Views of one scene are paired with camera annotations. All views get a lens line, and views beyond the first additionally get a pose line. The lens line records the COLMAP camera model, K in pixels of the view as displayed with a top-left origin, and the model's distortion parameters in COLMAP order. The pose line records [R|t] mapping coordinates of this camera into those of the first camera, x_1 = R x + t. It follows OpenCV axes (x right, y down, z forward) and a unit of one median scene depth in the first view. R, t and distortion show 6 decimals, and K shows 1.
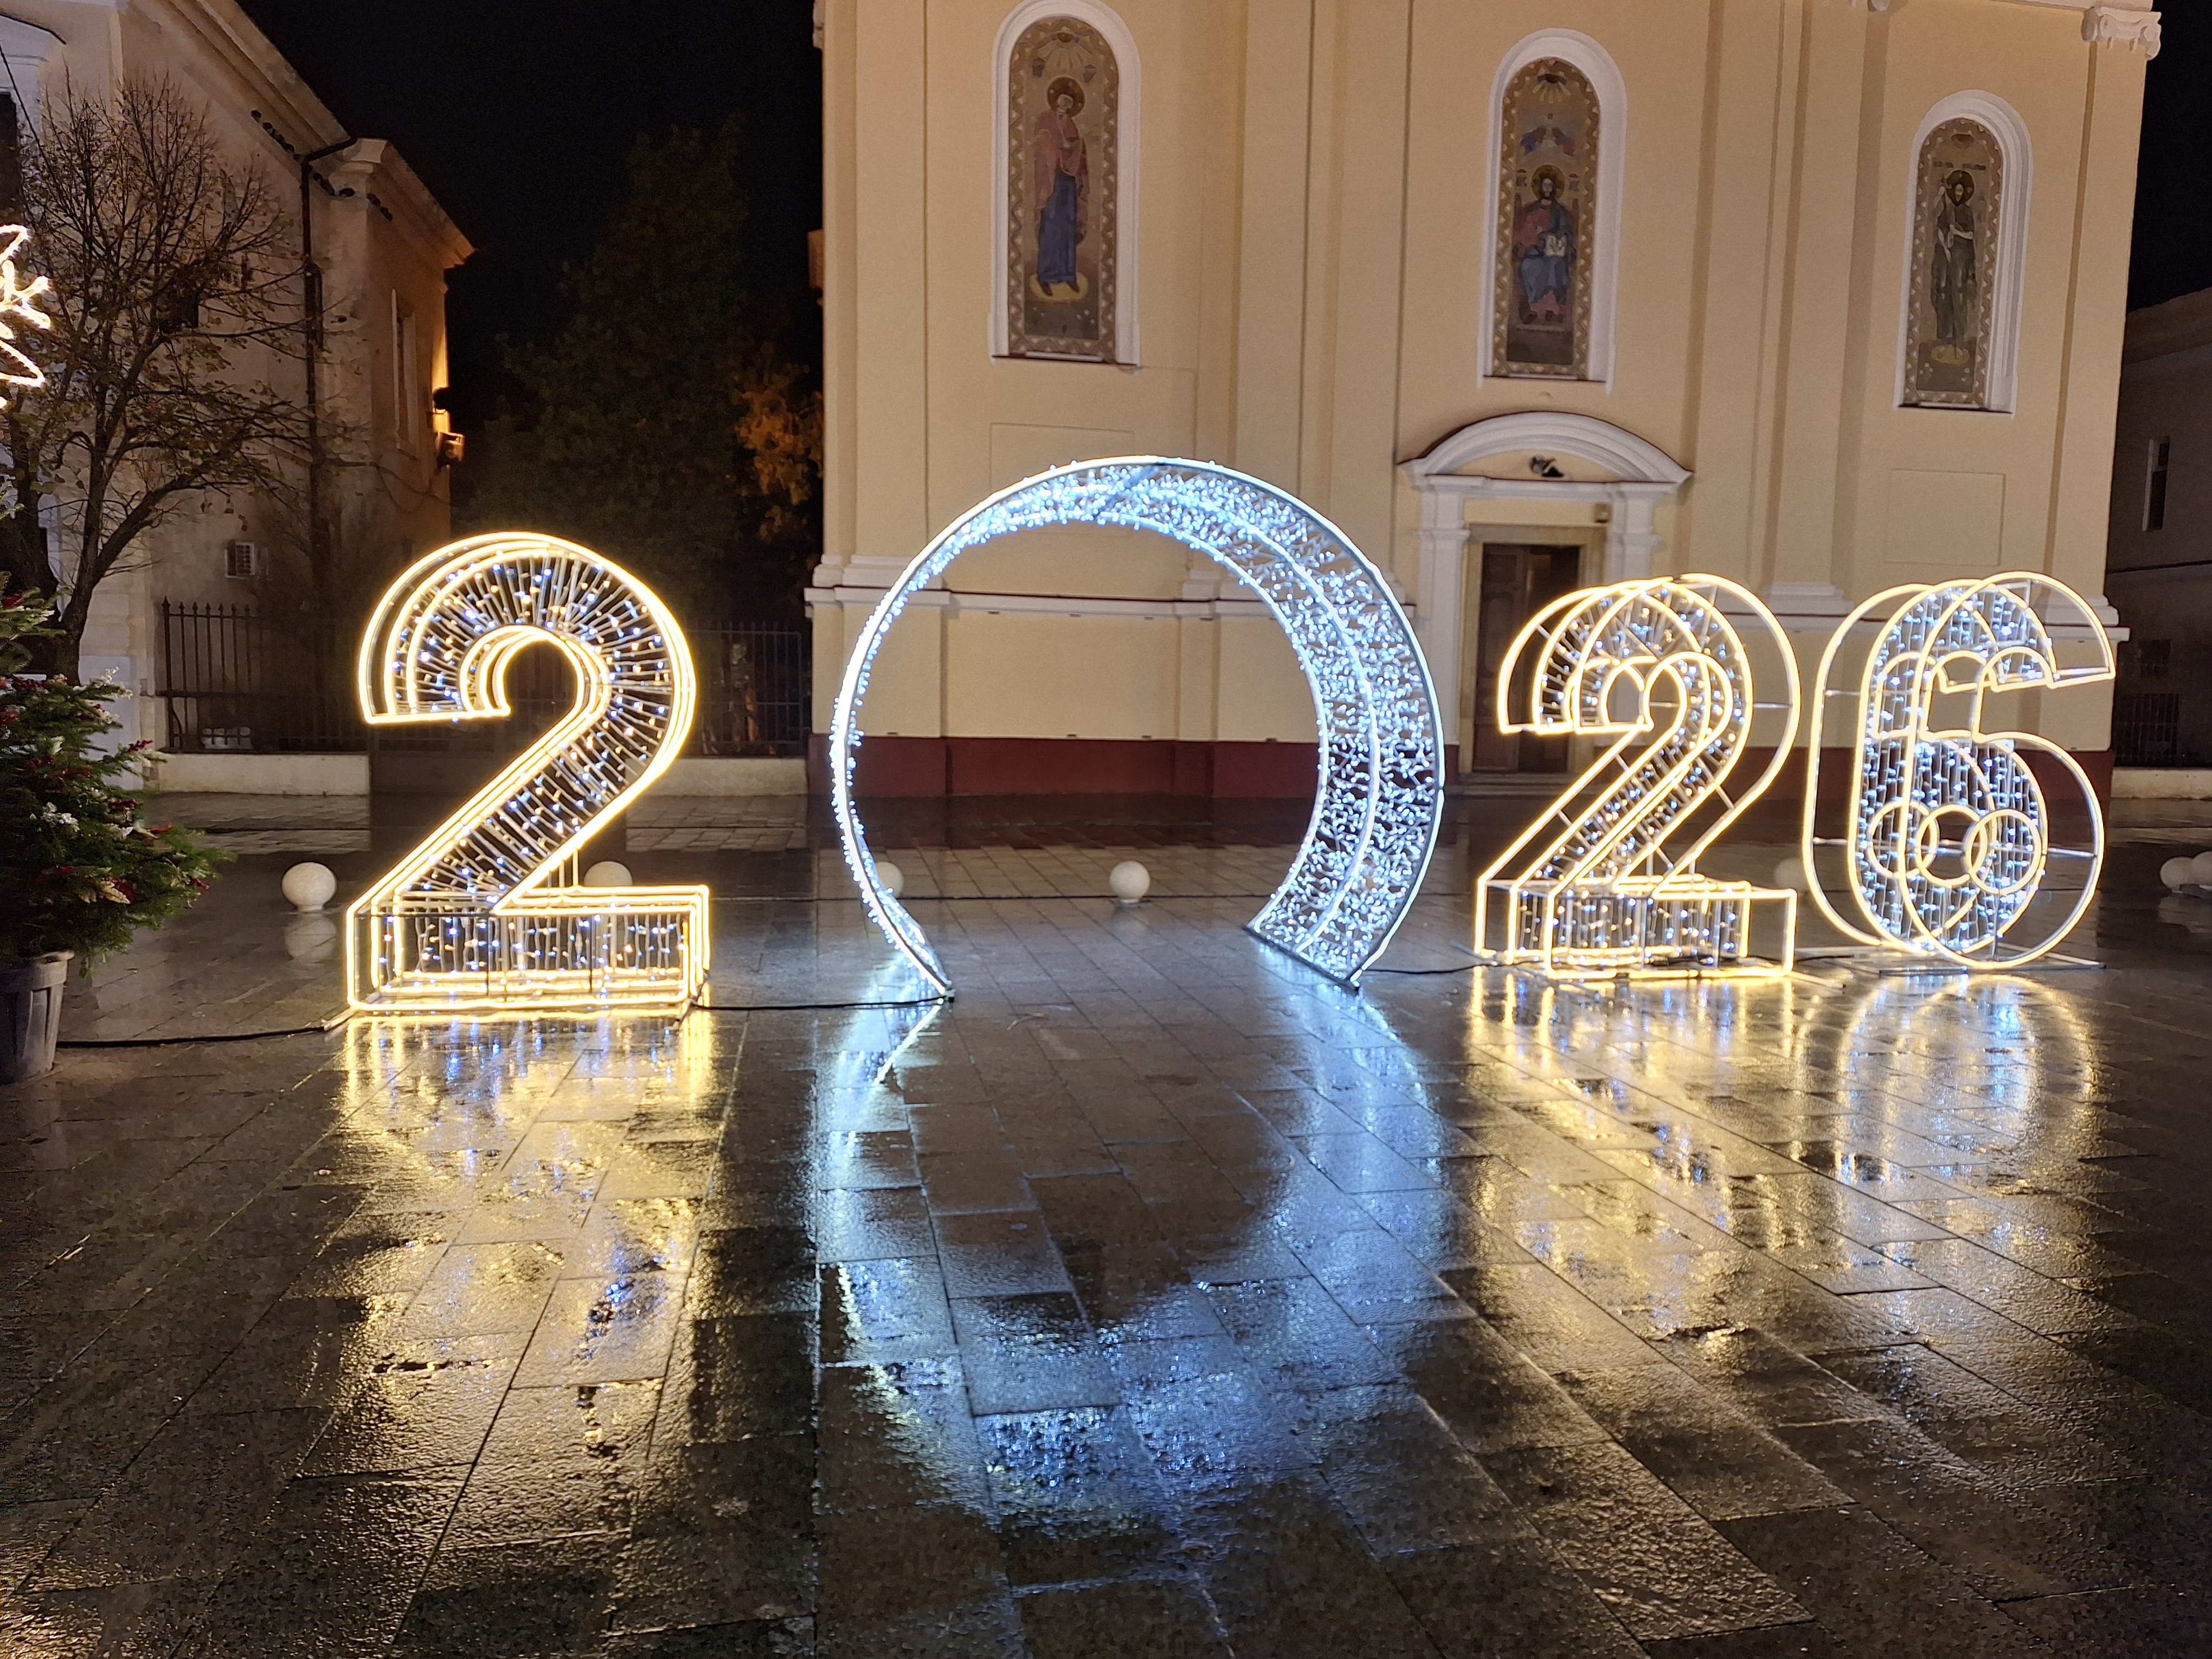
lens RADIAL K [[1461.8, 0, 1106.0], [0, 1461.8, 829.5], [0, 0, 1]] dist [0.087766, -0.088500]
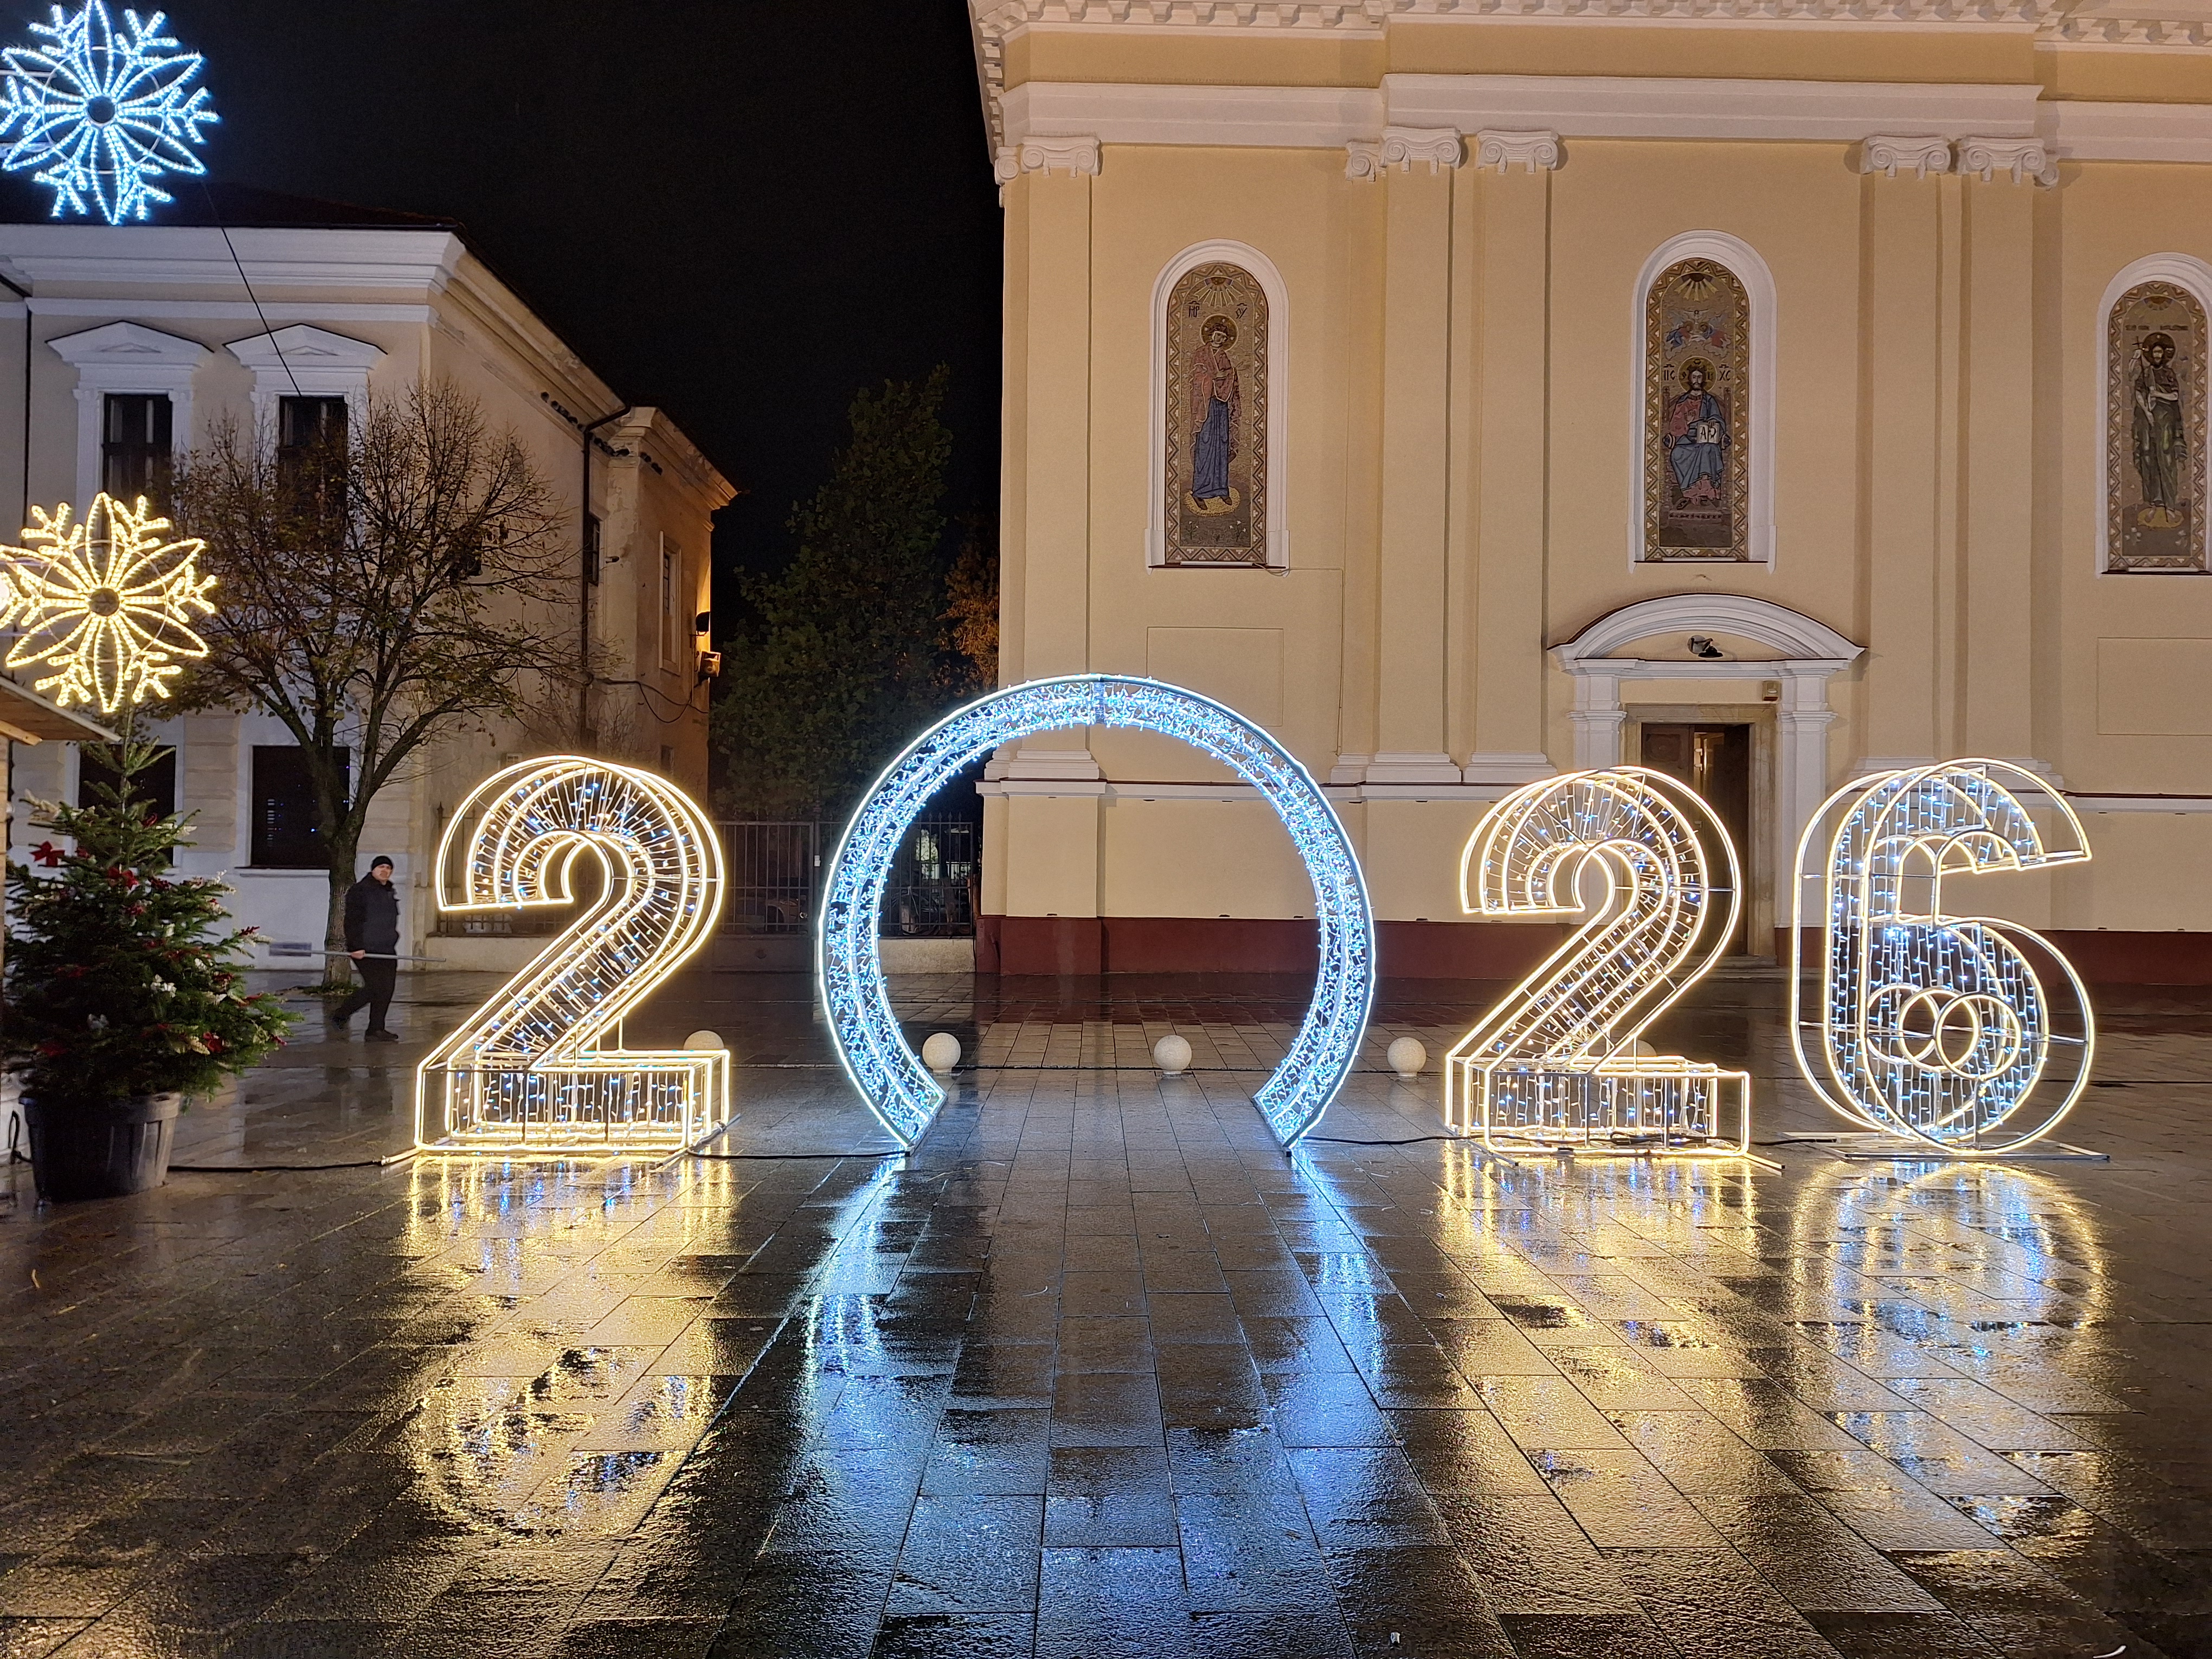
lens RADIAL K [[1478.8, 0, 1134.1], [0, 1478.8, 852.2], [0, 0, 1]] dist [0.099735, -0.114193]
pose [[0.983351, -0.010247, -0.181428, 0.106810], [-0.009165, 0.994341, -0.105839, 0.002068], [0.181486, 0.105740, 0.977692, -0.041802]]
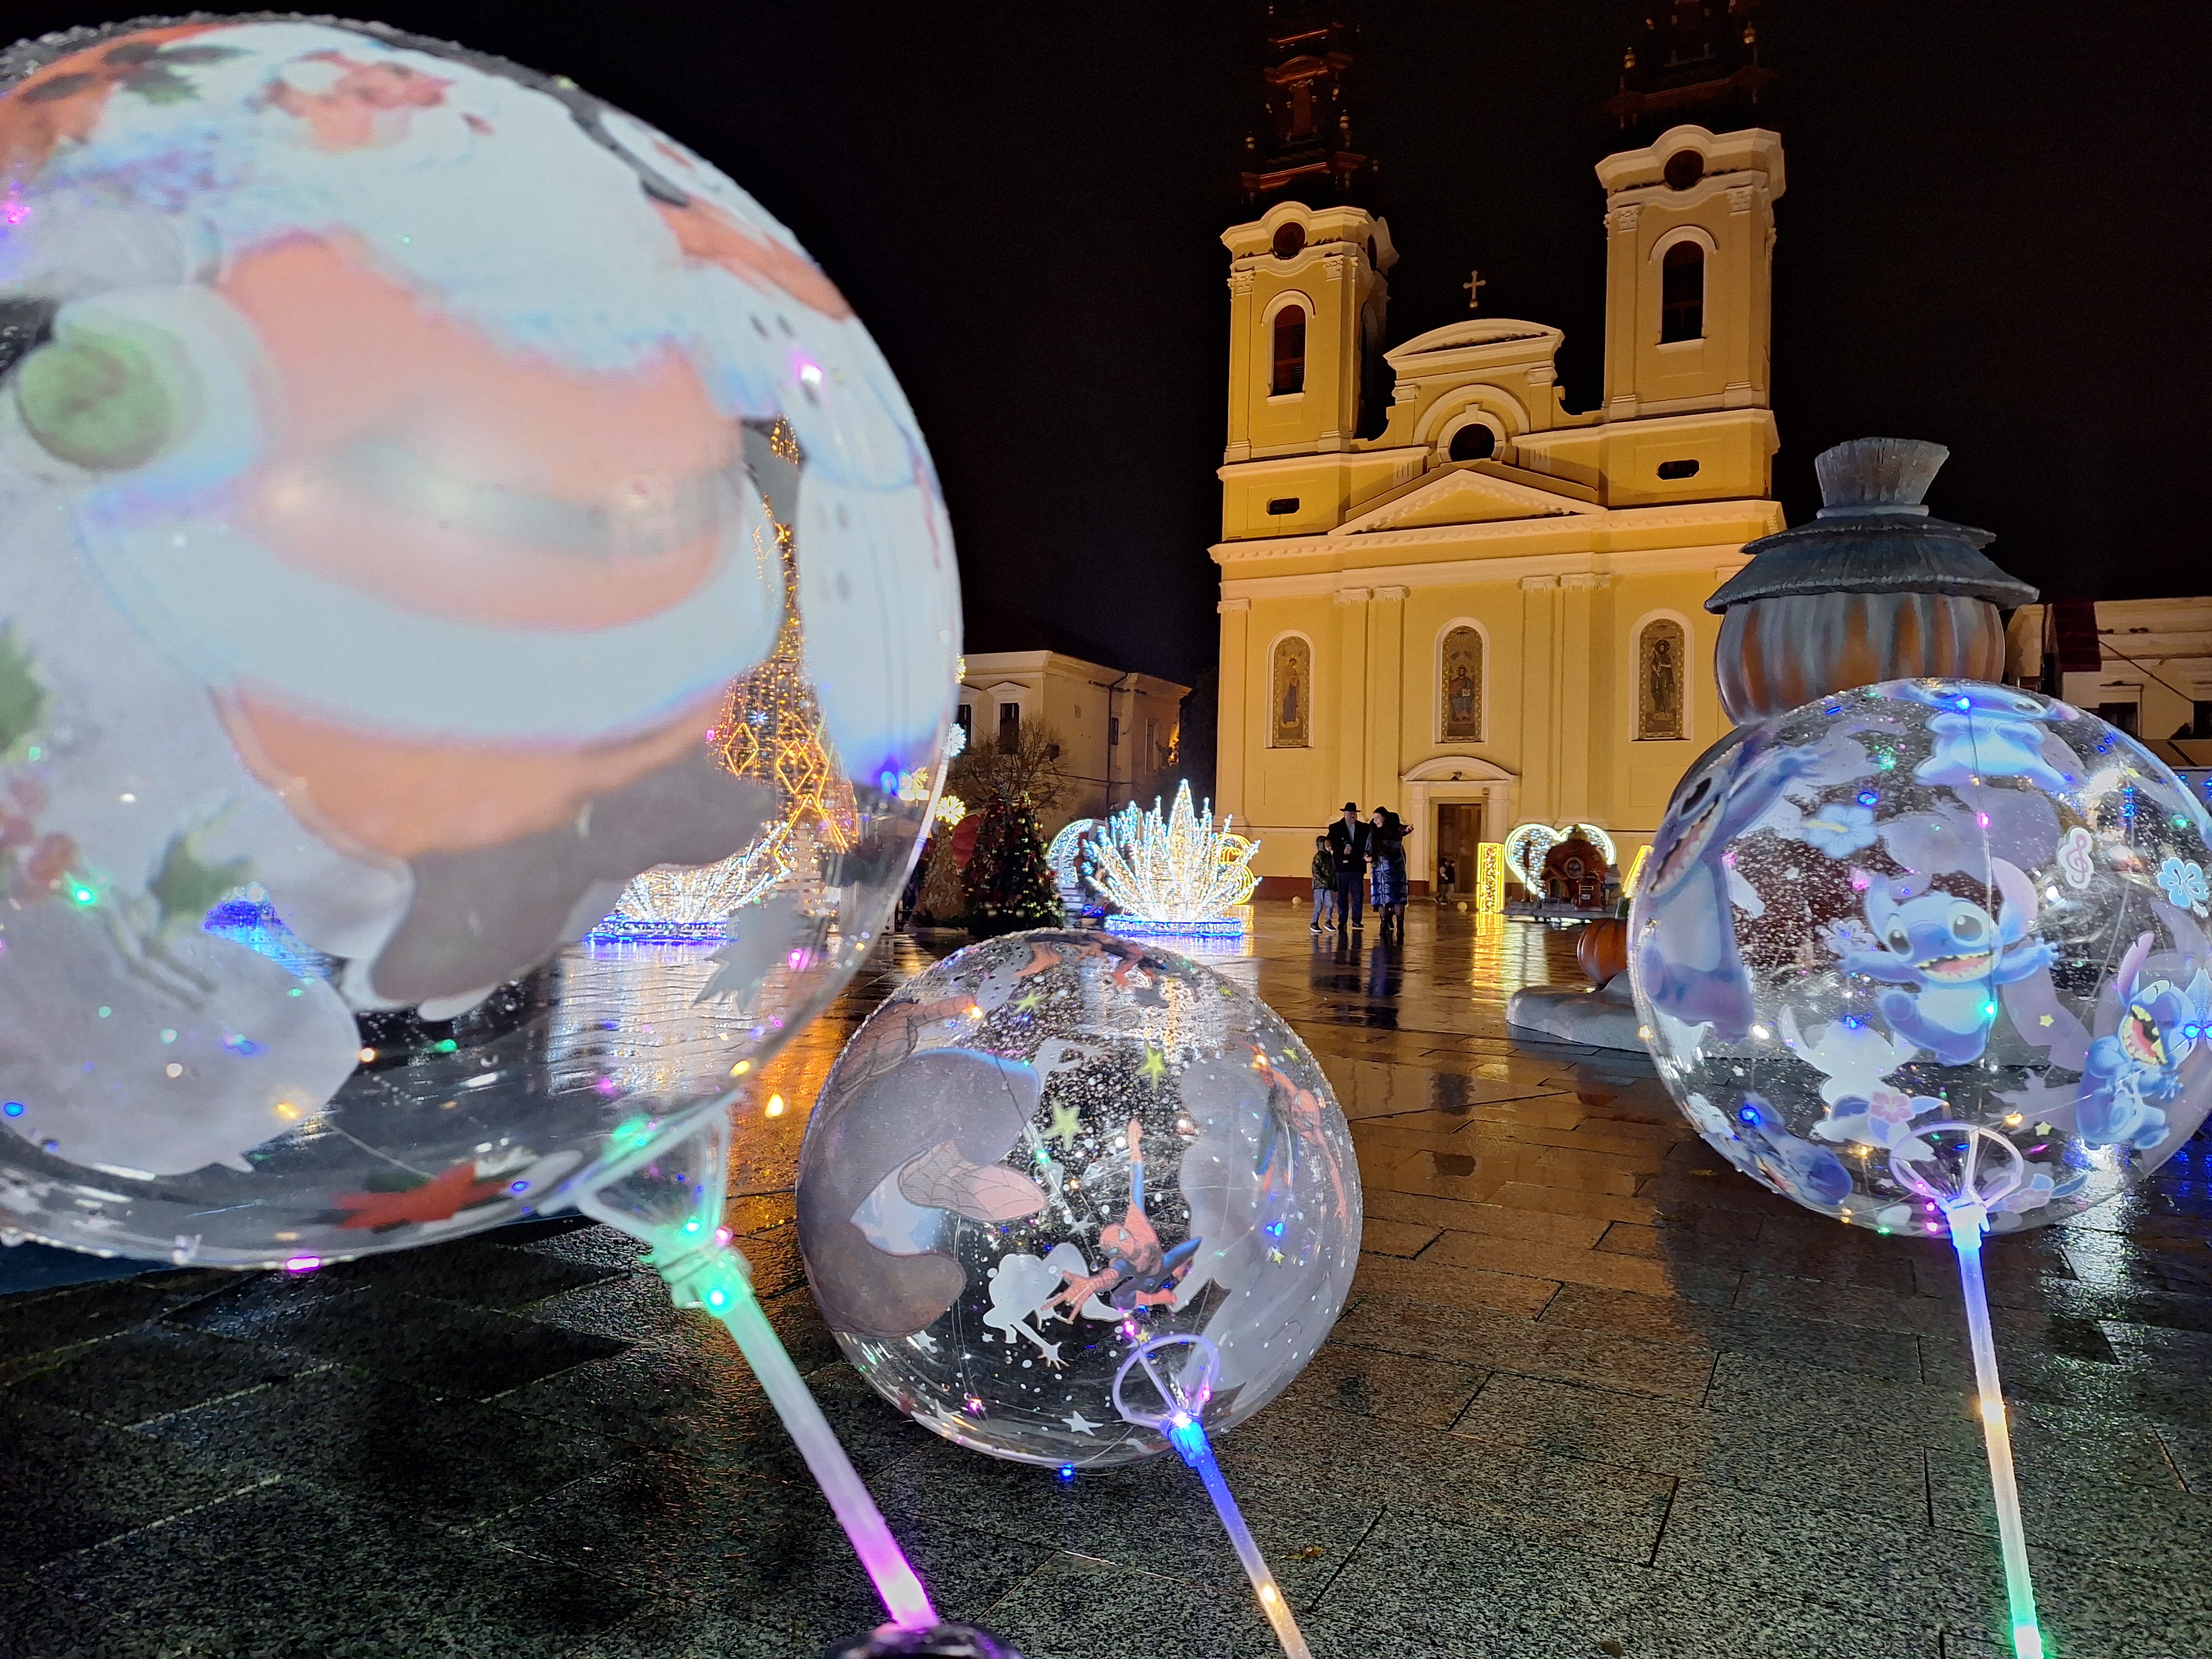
lens RADIAL K [[1461.8, 0, 1106.0], [0, 1461.8, 829.5], [0, 0, 1]] dist [0.087766, -0.088500]
pose [[0.787549, -0.019467, -0.615945, 1.473129], [-0.070398, 0.990116, -0.121303, 0.218847], [0.612218, 0.138893, 0.778394, -1.455675]]
